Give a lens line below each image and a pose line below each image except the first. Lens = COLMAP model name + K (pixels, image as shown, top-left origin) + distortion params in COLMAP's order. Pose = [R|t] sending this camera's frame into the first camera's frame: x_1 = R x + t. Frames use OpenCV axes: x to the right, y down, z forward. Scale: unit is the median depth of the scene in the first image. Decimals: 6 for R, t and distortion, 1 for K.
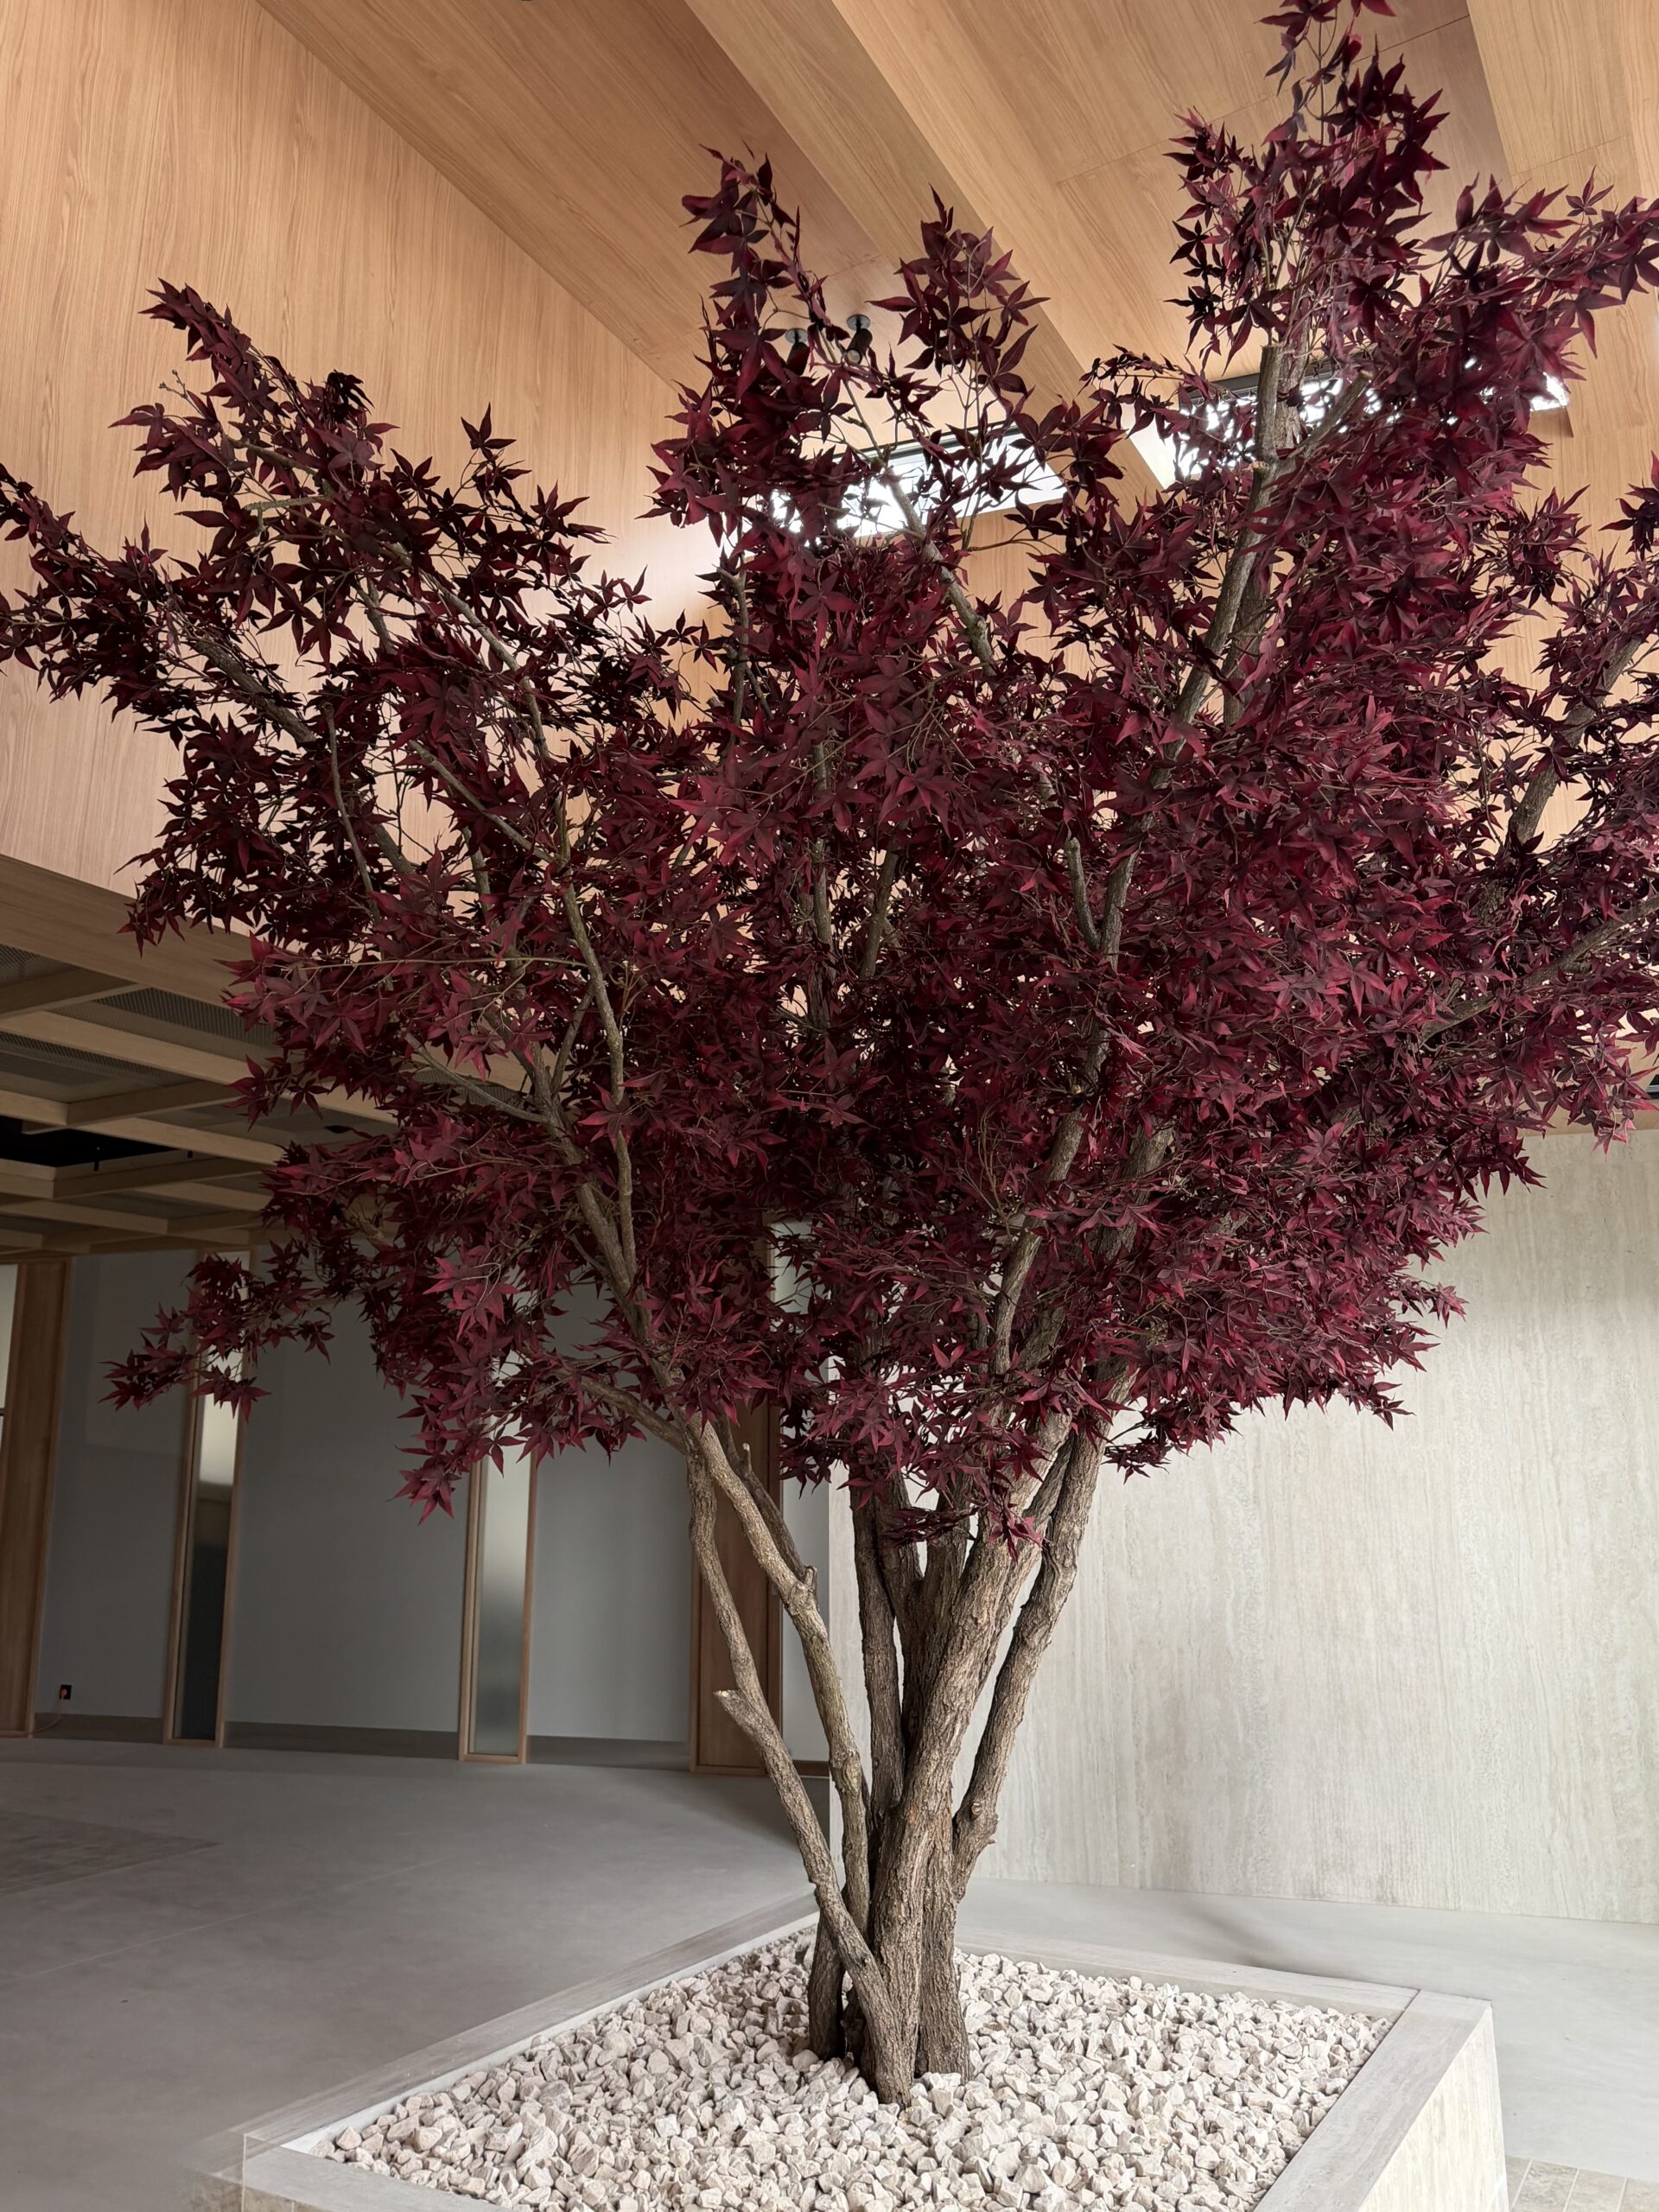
lens RADIAL K [[1670.8, 0, 836.9], [0, 1670.8, 1116.5], [0, 0, 1]] dist [0.040425, -0.045266]
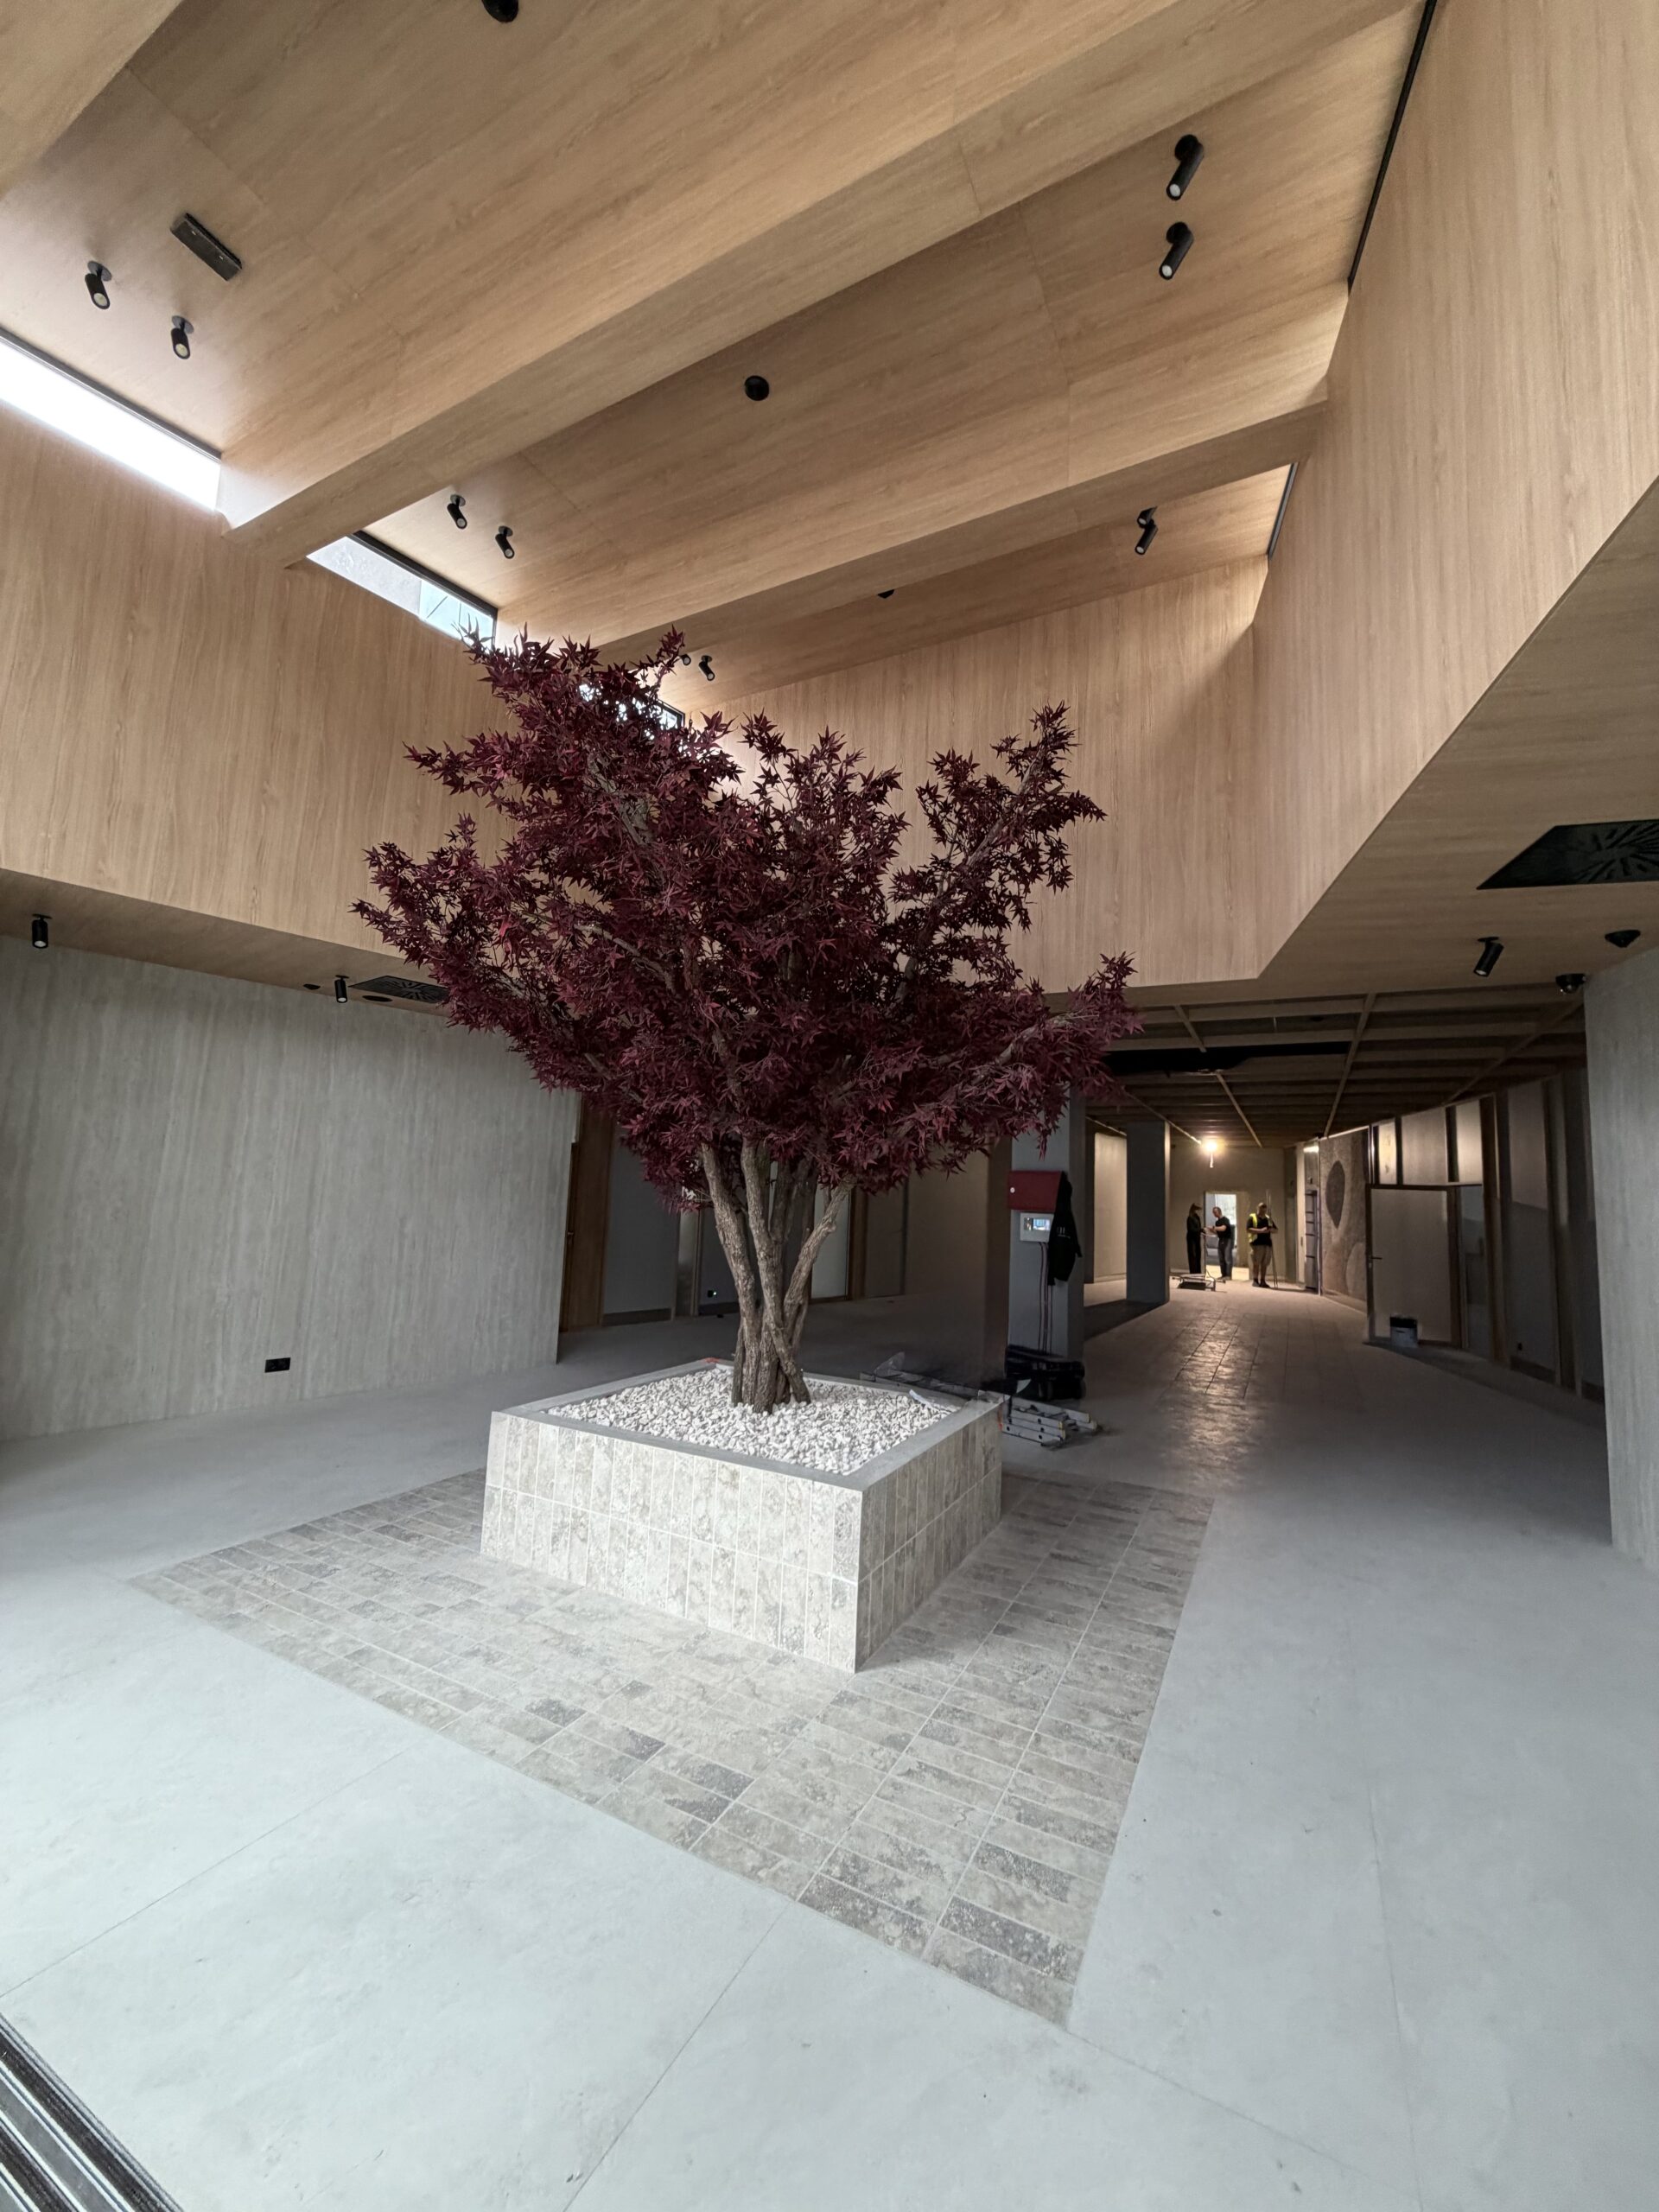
lens RADIAL K [[874.9, 0, 830.0], [0, 874.9, 1100.7], [0, 0, 1]] dist [0.000265, -0.000013]
pose [[0.035188, -0.099332, -0.994432, 0.673940], [0.167946, 0.981485, -0.092096, 0.103242], [0.985168, -0.163771, 0.051219, 0.497170]]
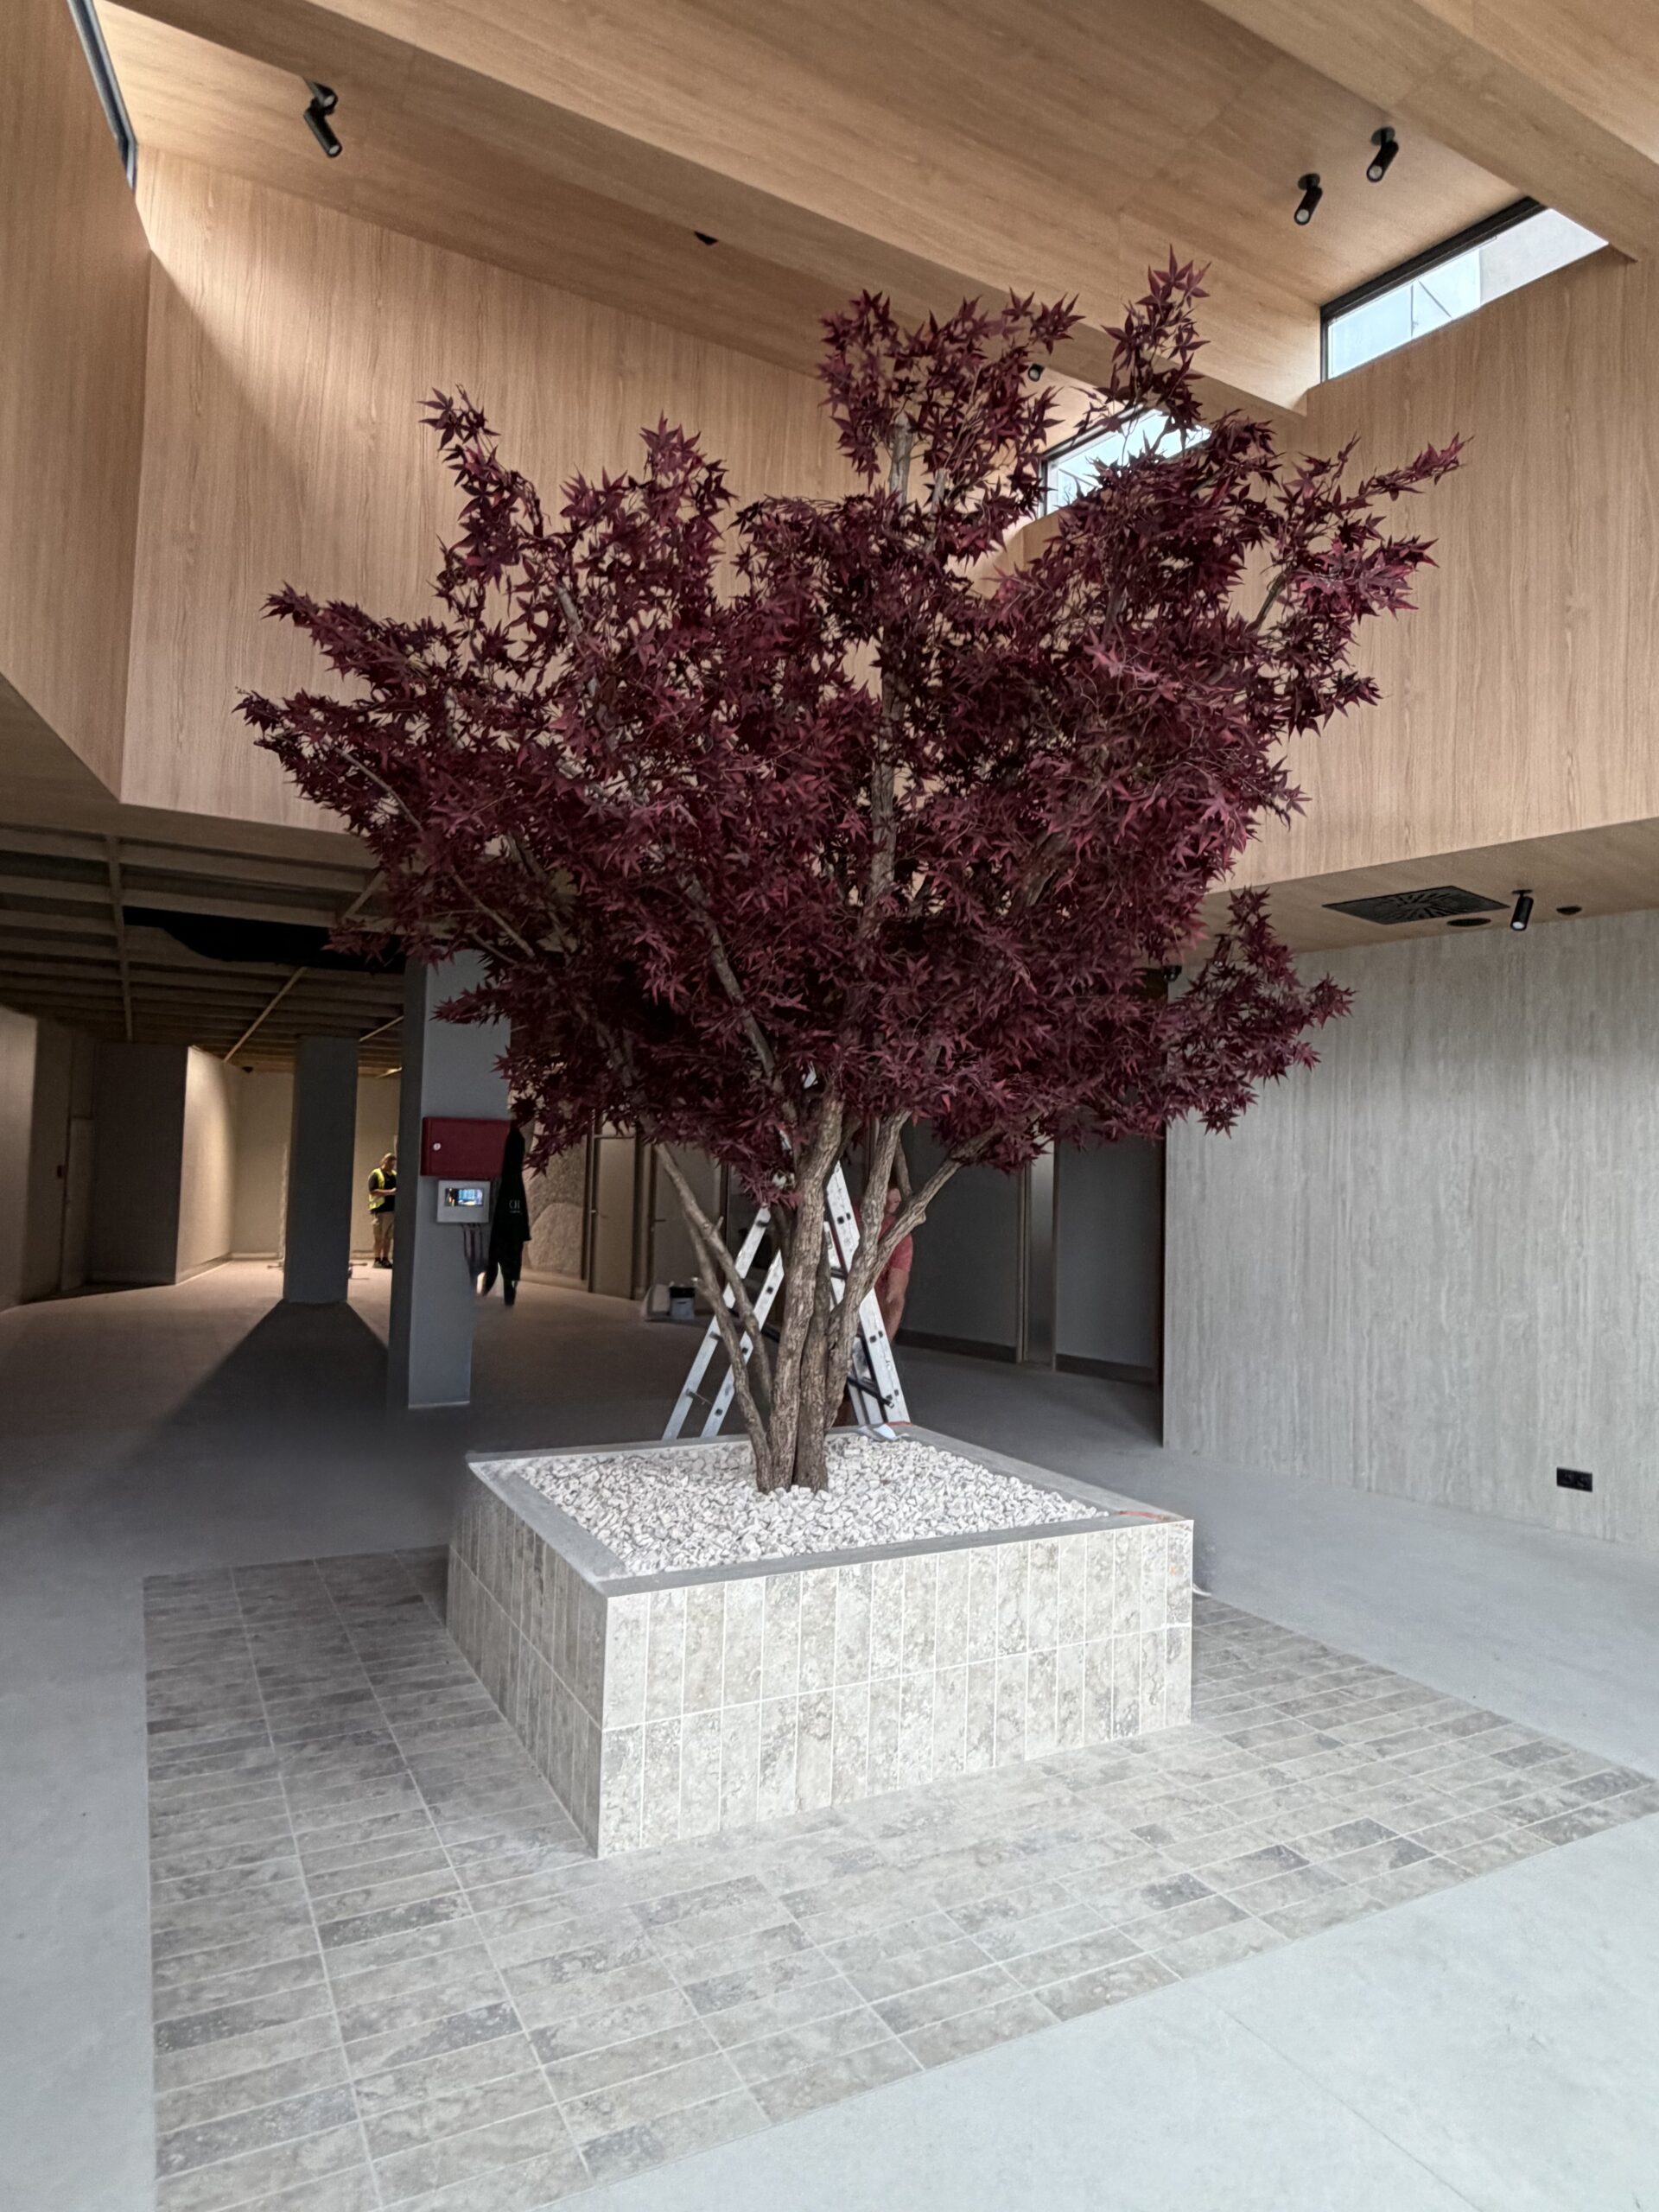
lens RADIAL K [[1297.1, 0, 826.7], [0, 1297.1, 1105.3], [0, 0, 1]] dist [-0.000152, 0.000621]
pose [[0.844958, -0.002582, -0.534826, 0.373680], [0.080489, 0.989213, 0.122388, -0.006163], [0.528741, -0.146460, 0.836052, -0.047646]]
